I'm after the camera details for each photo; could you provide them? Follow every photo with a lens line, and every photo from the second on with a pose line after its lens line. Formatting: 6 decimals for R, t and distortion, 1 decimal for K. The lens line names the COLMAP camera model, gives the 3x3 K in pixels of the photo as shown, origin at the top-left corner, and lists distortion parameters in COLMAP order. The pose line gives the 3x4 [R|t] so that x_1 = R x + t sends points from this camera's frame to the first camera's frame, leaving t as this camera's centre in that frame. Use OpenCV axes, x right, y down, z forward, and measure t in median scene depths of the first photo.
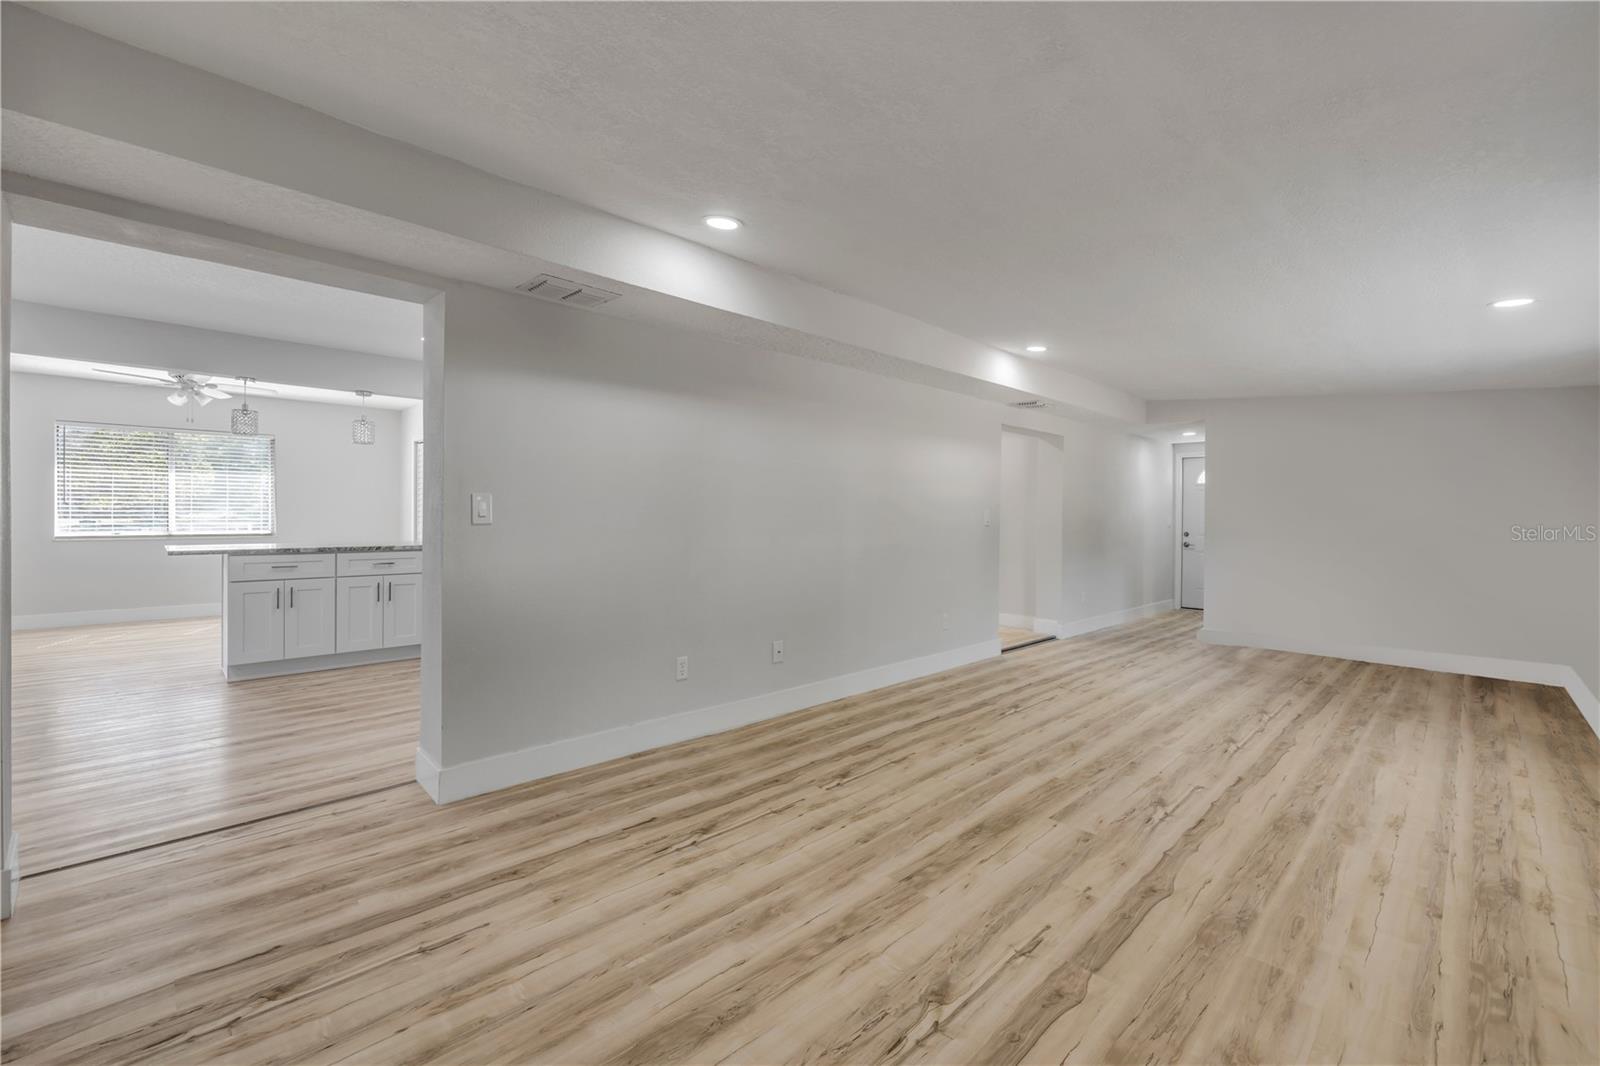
lens RADIAL K [[674.2, 0, 794.9], [0, 674.2, 528.7], [0, 0, 1]] dist [-0.002968, 0.000441]
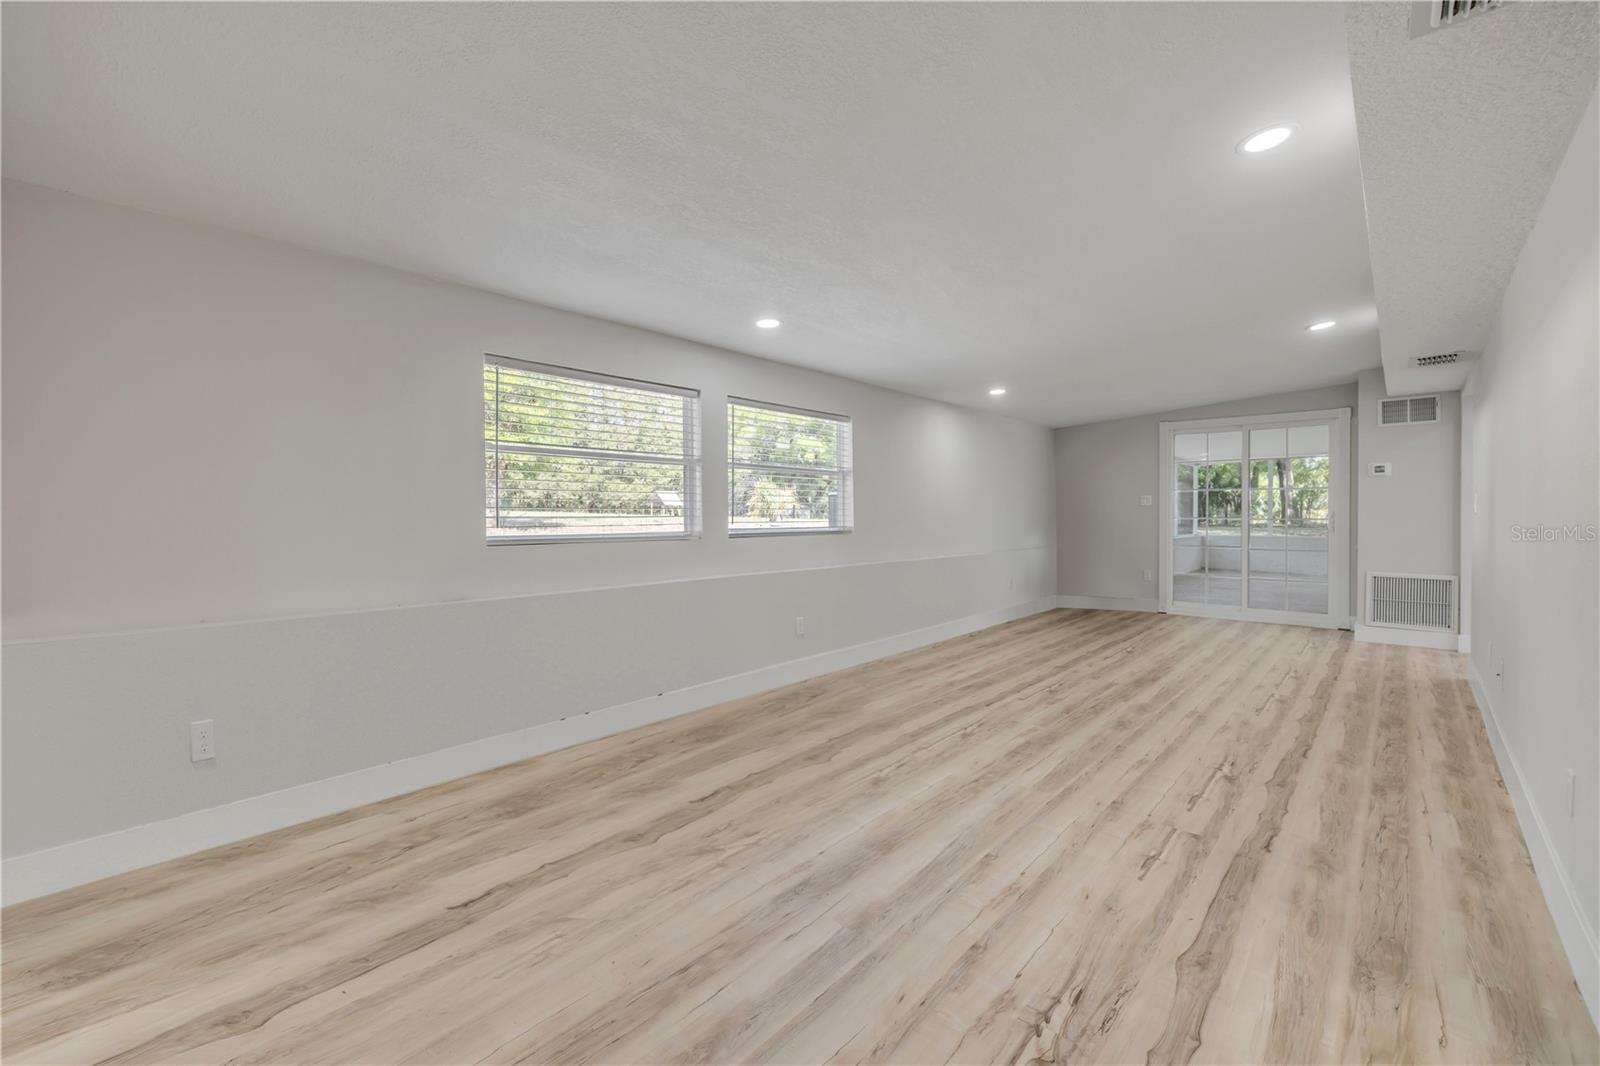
lens RADIAL K [[674.2, 0, 814.1], [0, 674.2, 502.6], [0, 0, 1]] dist [-0.002968, 0.000441]
pose [[-0.996466, -0.002749, -0.083952, 0.929786], [-0.003702, 0.999930, 0.011196, -0.024095], [0.083915, 0.011467, -0.996407, 1.900192]]
